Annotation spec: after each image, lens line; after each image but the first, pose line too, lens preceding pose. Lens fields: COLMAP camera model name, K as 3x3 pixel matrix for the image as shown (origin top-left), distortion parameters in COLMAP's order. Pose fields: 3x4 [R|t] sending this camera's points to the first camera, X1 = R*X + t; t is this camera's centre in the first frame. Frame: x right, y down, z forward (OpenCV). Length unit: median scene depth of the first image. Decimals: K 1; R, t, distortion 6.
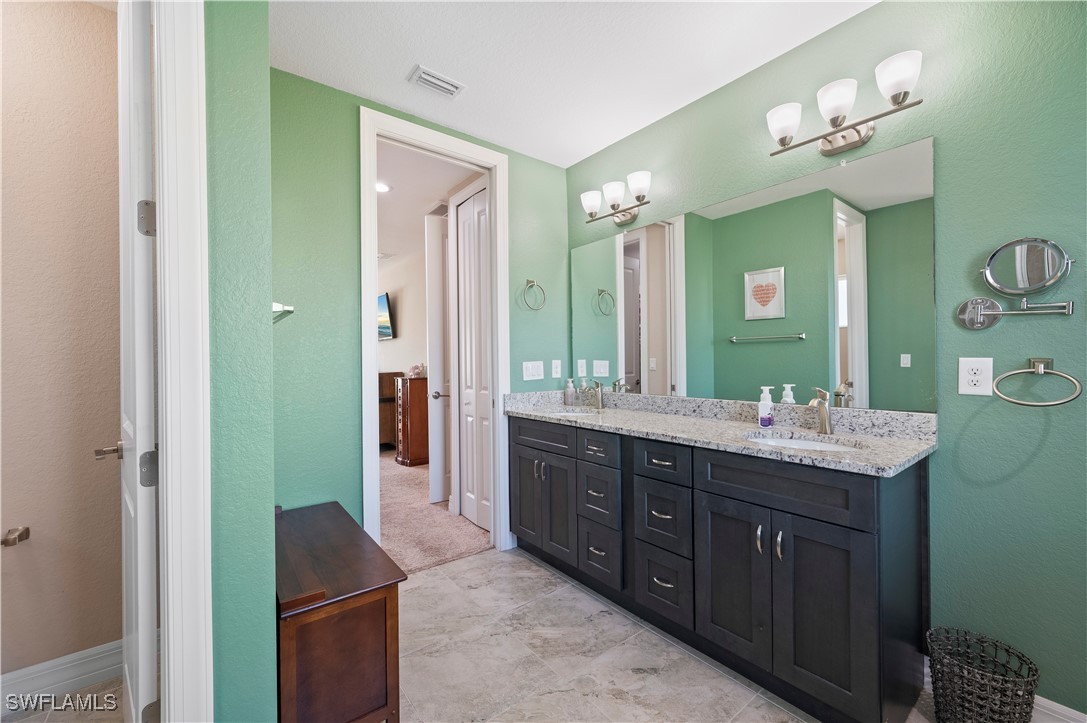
lens RADIAL K [[436.2, 0, 546.2], [0, 436.2, 366.8], [0, 0, 1]] dist [0.000504, -0.000205]
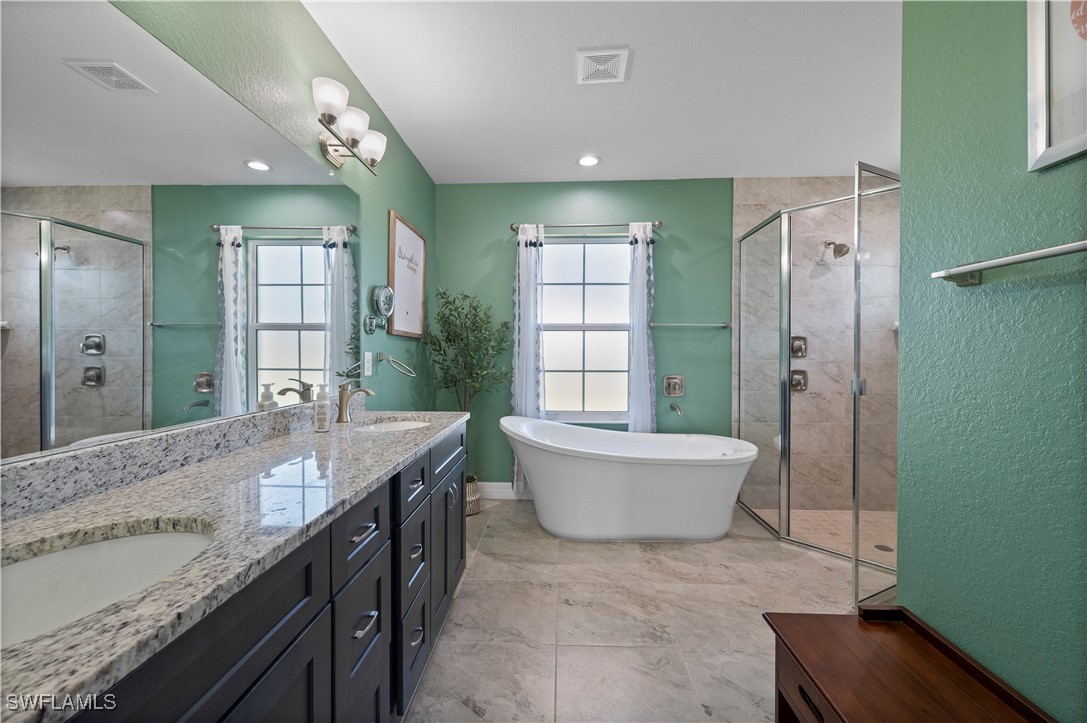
lens RADIAL K [[436.2, 0, 546.2], [0, 436.2, 366.8], [0, 0, 1]] dist [0.000504, -0.000205]
pose [[-0.750704, -0.001088, 0.660638, -0.324223], [0.028772, 0.998996, 0.034340, -0.001164], [-0.660012, 0.044787, -0.749919, 1.188935]]
